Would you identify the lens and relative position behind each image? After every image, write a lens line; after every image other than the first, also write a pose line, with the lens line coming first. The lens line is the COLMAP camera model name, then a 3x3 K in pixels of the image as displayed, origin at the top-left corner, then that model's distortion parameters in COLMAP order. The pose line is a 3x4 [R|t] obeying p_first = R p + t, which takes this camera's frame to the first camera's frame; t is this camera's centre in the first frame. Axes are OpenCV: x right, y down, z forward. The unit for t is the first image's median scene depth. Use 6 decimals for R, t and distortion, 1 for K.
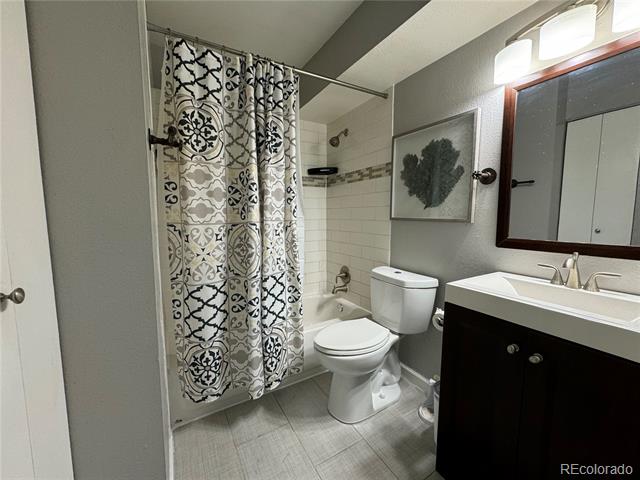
lens RADIAL K [[258.4, 0, 320.0], [0, 258.4, 240.0], [0, 0, 1]] dist [-0.001240, 0.000540]
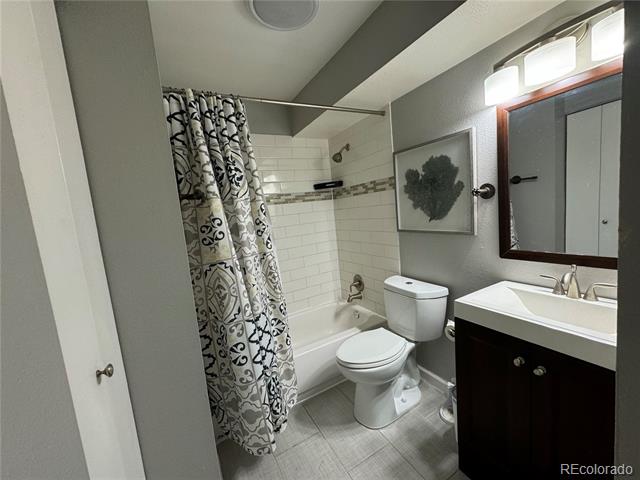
lens RADIAL K [[258.6, 0, 320.0], [0, 258.6, 240.0], [0, 0, 1]] dist [0.001424, 0.000262]
pose [[0.995375, -0.089206, -0.035645, -0.009324], [0.089852, 0.995811, 0.016939, -0.122380], [0.033984, -0.020063, 0.999221, -0.080864]]
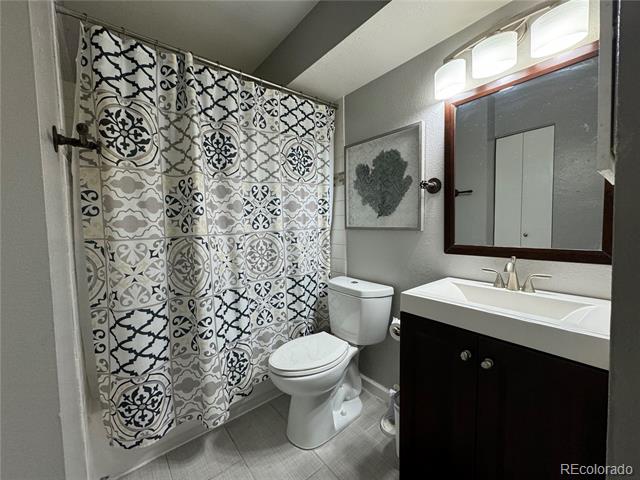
lens RADIAL K [[258.4, 0, 320.0], [0, 258.4, 240.0], [0, 0, 1]] dist [-0.001240, 0.000540]
pose [[0.987462, -0.028003, 0.155351, 0.026884], [0.033869, 0.998805, -0.035238, -0.006944], [-0.154179, 0.040057, 0.987231, 0.048350]]
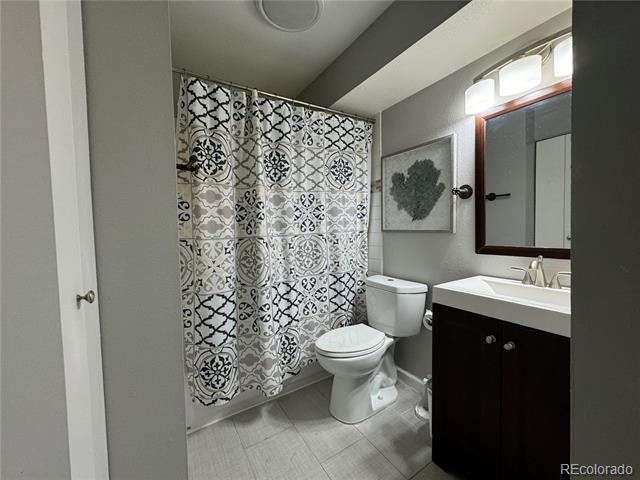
lens RADIAL K [[258.6, 0, 320.0], [0, 258.6, 240.0], [0, 0, 1]] dist [0.001424, 0.000262]
pose [[0.999315, -0.021393, 0.030182, -0.029934], [0.023030, 0.998223, -0.054962, 0.012903], [-0.028953, 0.055620, 0.998032, -0.106169]]
